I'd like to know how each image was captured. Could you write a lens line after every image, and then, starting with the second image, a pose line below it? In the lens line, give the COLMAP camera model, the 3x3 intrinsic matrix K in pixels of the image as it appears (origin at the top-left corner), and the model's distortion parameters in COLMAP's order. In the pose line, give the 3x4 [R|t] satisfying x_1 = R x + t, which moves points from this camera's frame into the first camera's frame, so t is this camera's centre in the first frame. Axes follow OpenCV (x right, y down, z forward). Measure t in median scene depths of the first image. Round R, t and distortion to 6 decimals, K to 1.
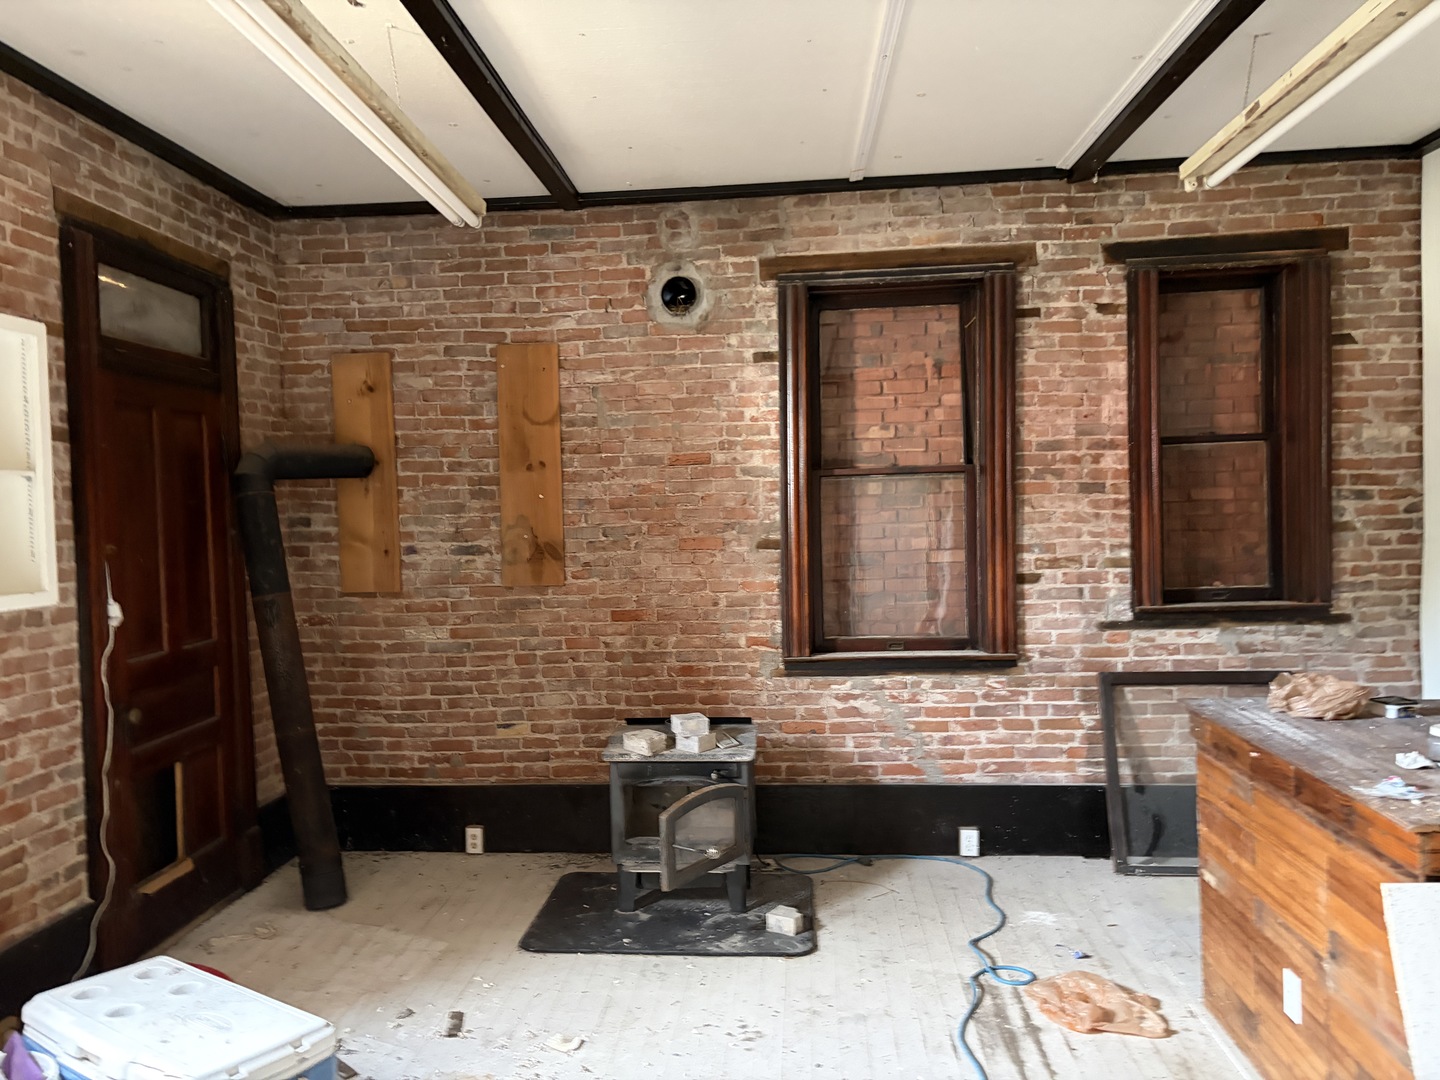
lens RADIAL K [[1088.6, 0, 719.6], [0, 1088.6, 547.5], [0, 0, 1]] dist [0.058683, -0.073112]
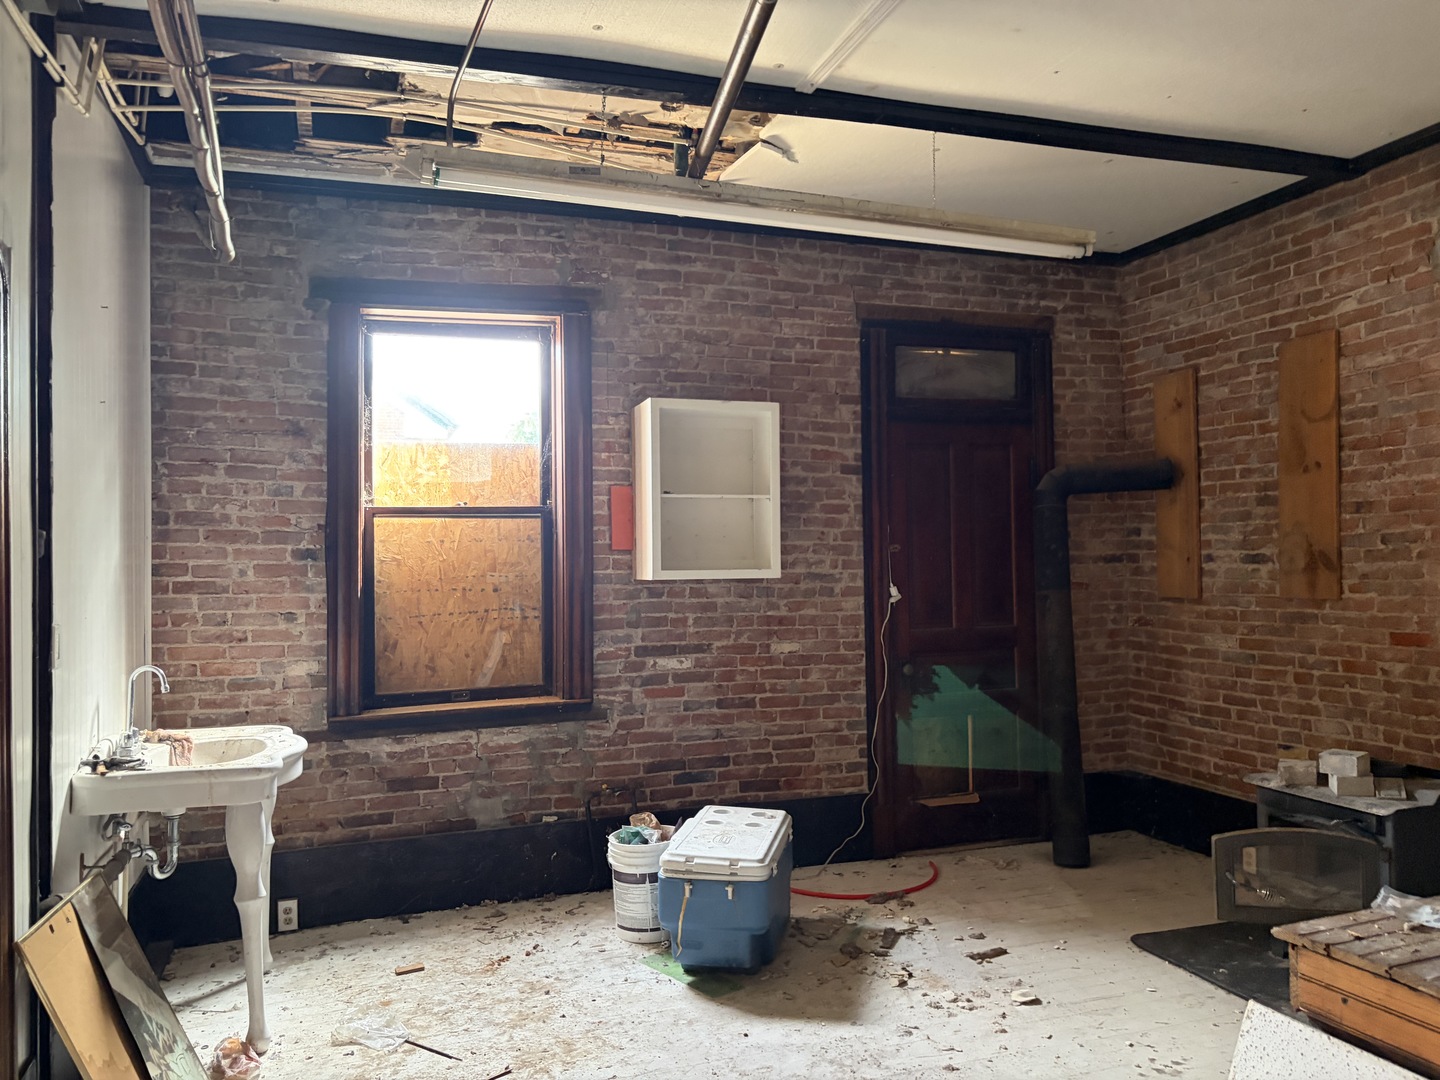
lens RADIAL K [[1088.6, 0, 716.9], [0, 1088.6, 545.8], [0, 0, 1]] dist [0.058683, -0.073112]
pose [[0.398323, 0.002501, -0.917242, 0.479379], [-0.028006, 0.999563, -0.009436, 0.013771], [0.916818, 0.029447, 0.398219, 0.176102]]
